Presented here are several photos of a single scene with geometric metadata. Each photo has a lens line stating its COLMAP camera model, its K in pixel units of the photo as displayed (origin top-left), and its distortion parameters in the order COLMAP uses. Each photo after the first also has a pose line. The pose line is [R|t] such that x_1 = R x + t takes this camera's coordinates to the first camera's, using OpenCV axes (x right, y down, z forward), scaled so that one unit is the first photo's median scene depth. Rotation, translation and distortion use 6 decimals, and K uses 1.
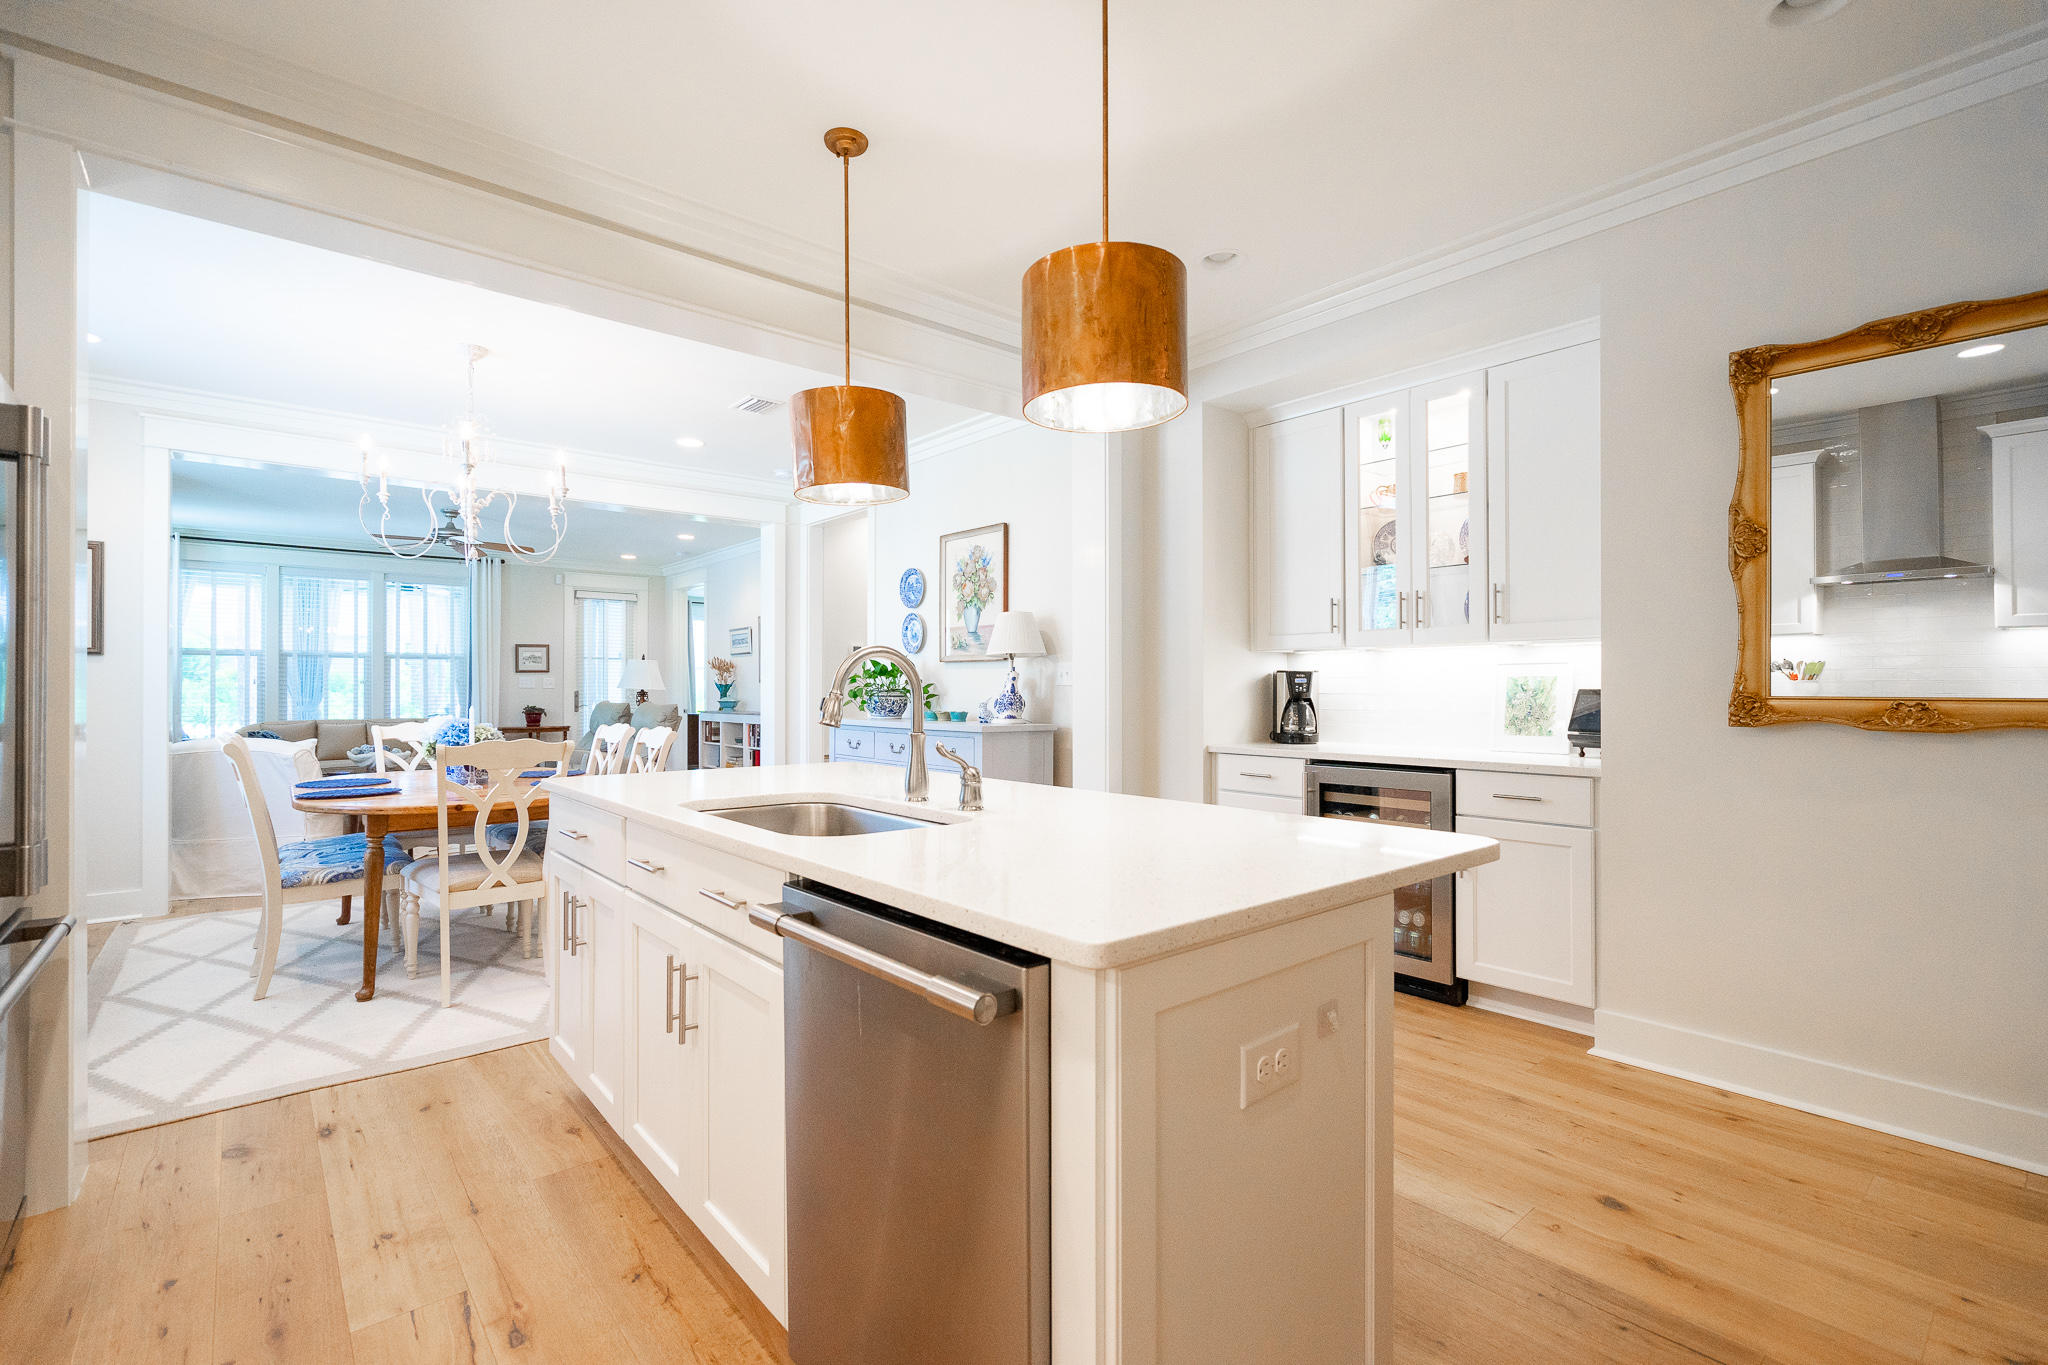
lens RADIAL K [[901.9, 0, 997.3], [0, 901.9, 678.5], [0, 0, 1]] dist [0.000847, 0.000240]
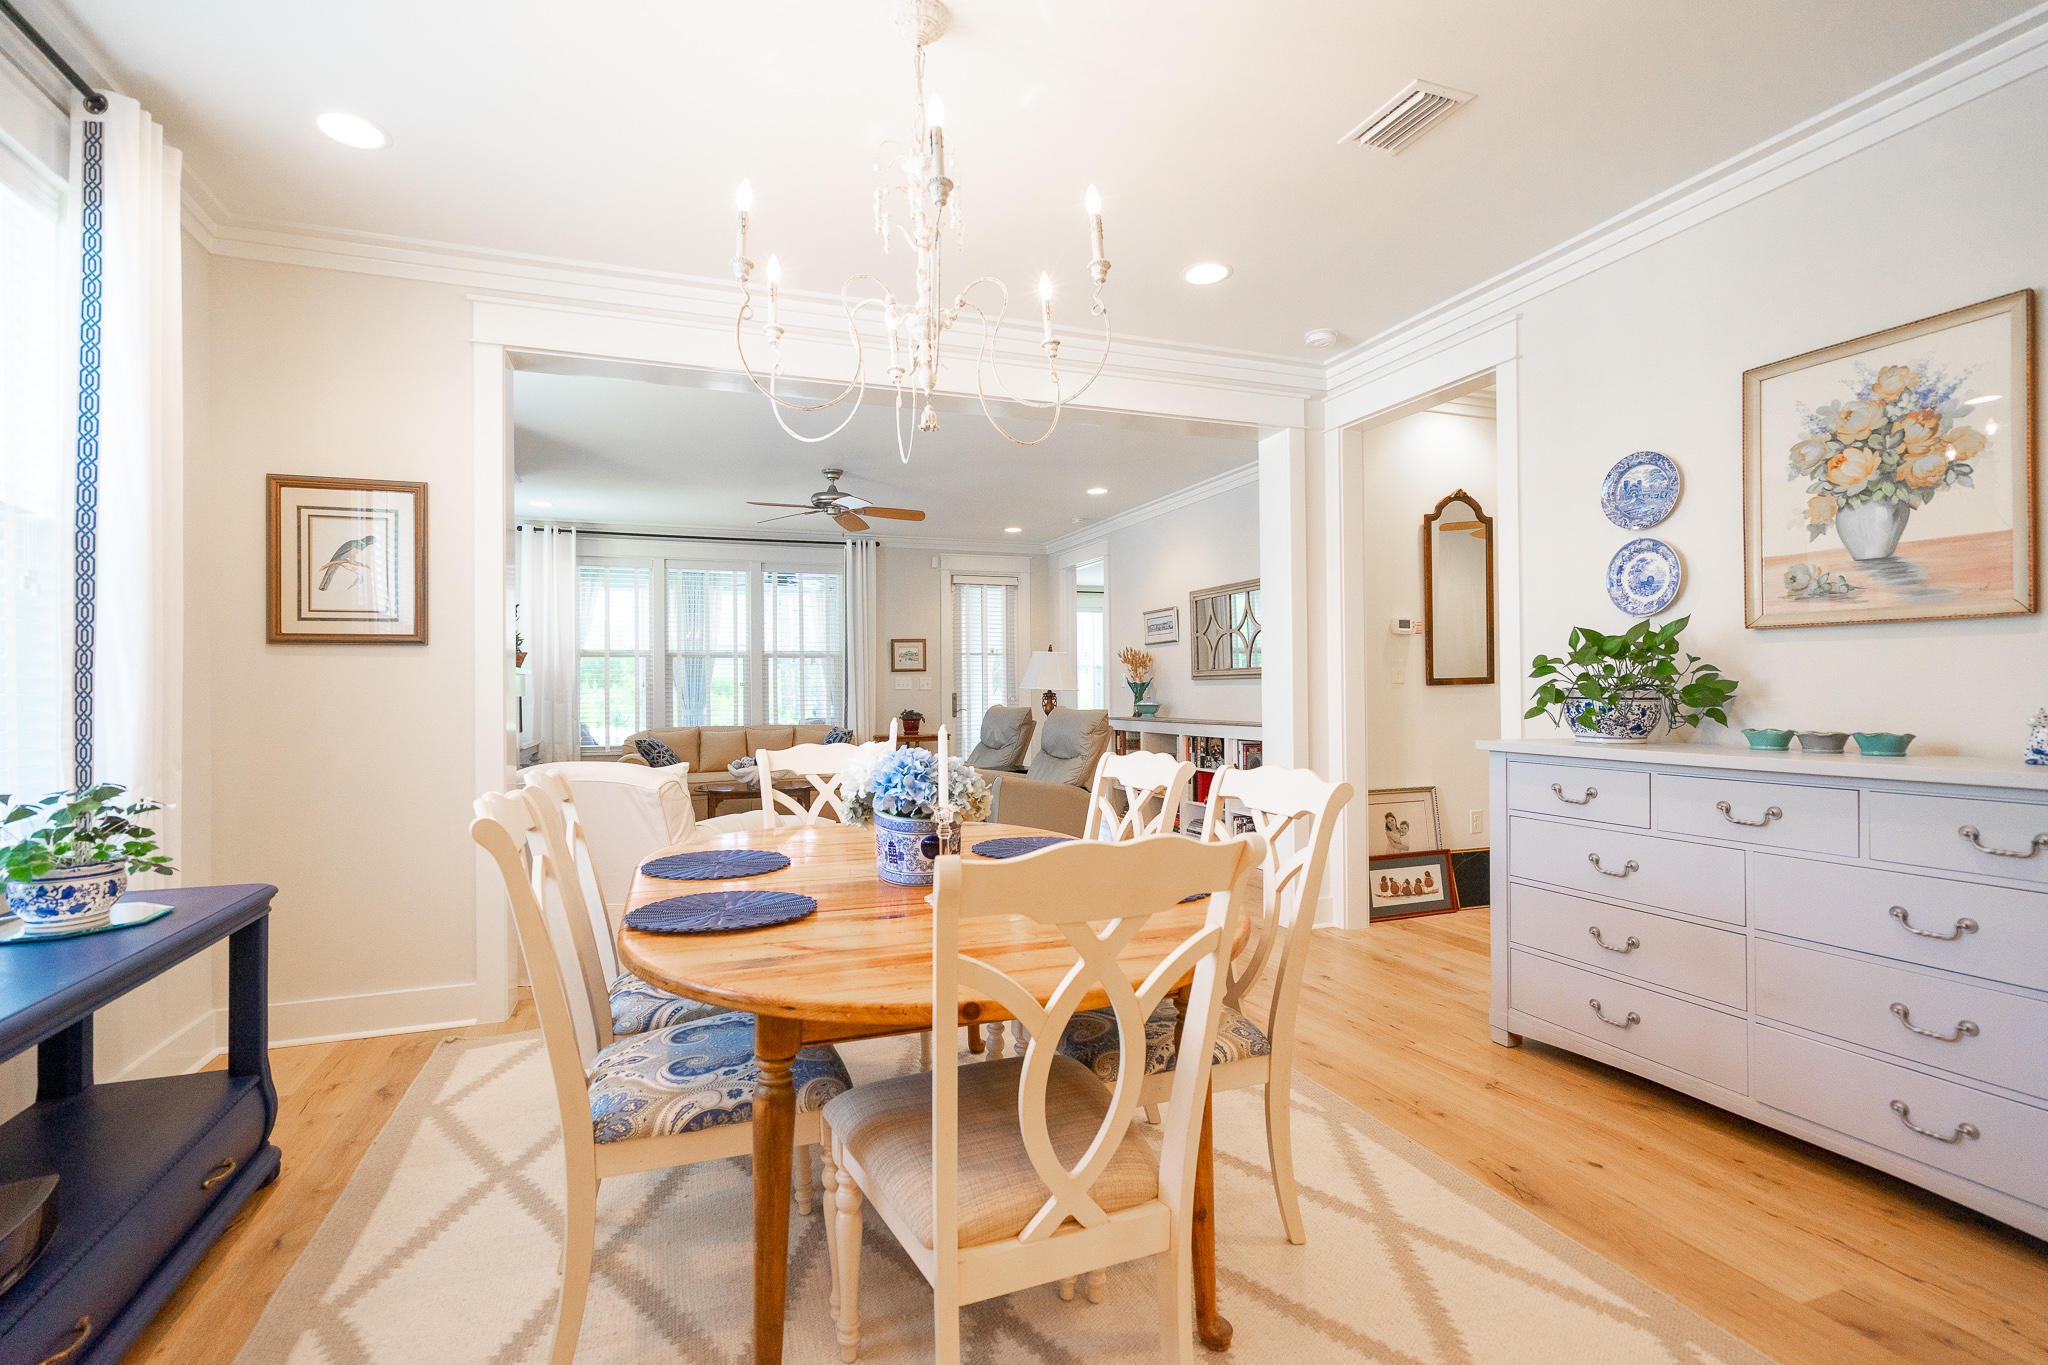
lens RADIAL K [[927.2, 0, 1002.5], [0, 927.2, 679.0], [0, 0, 1]] dist [-0.012847, 0.010406]
pose [[0.943150, -0.010630, -0.332197, -0.167493], [0.010847, 0.999940, -0.001201, 0.003039], [0.332190, -0.002470, 0.943209, 0.237270]]
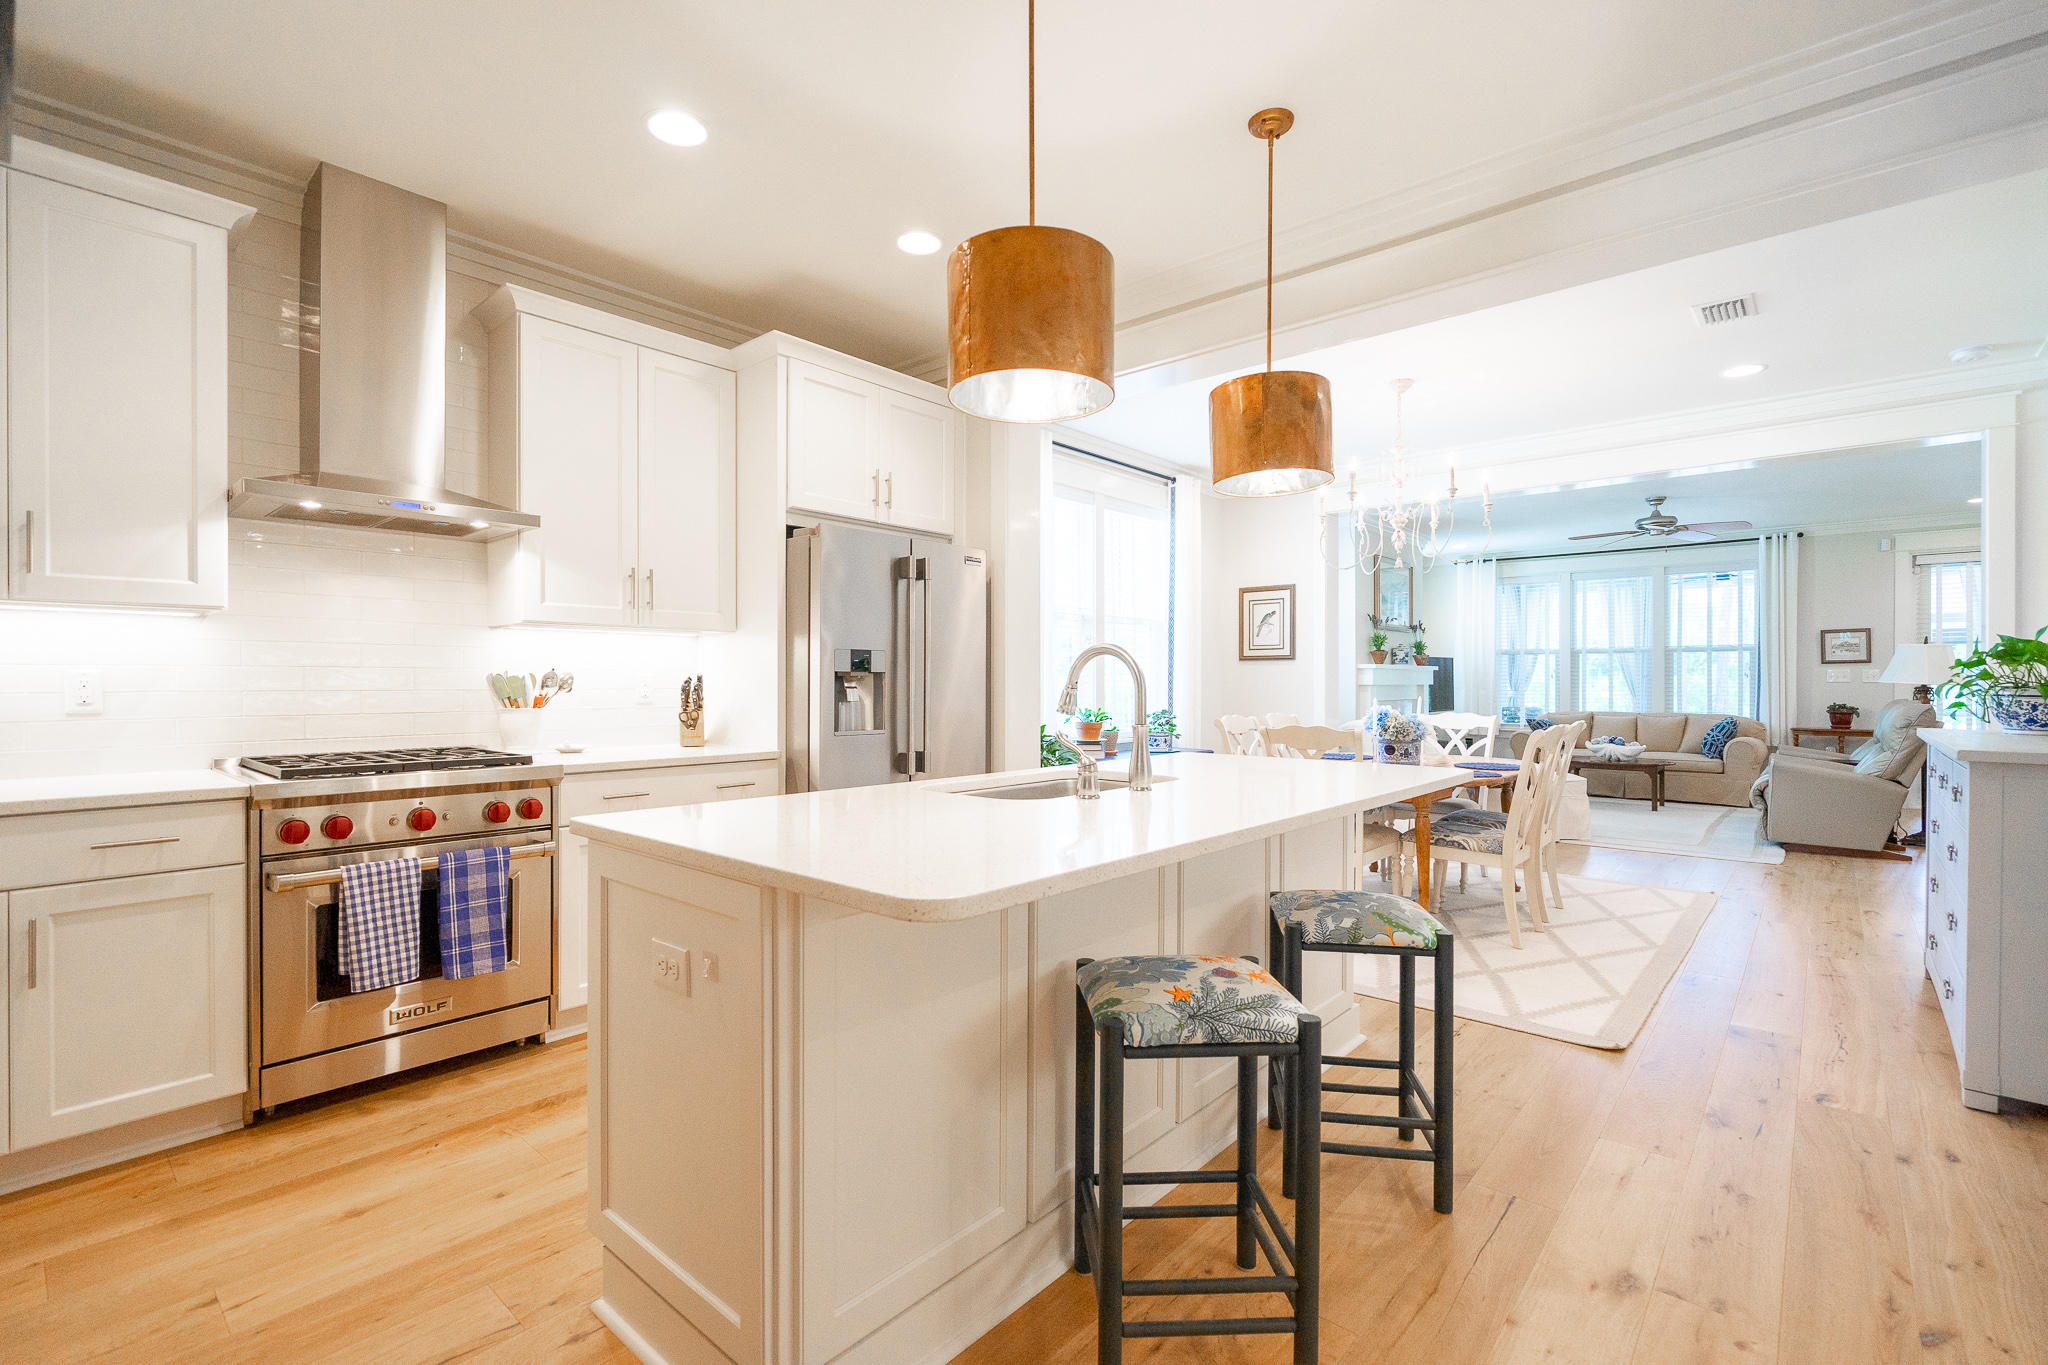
lens RADIAL K [[907.3, 0, 1037.9], [0, 907.3, 684.0], [0, 0, 1]] dist [-0.000855, 0.000377]
pose [[0.176594, 0.003392, -0.984278, 0.208789], [0.009176, 0.999945, 0.005093, 0.001427], [0.984241, -0.009931, 0.176553, 0.157234]]
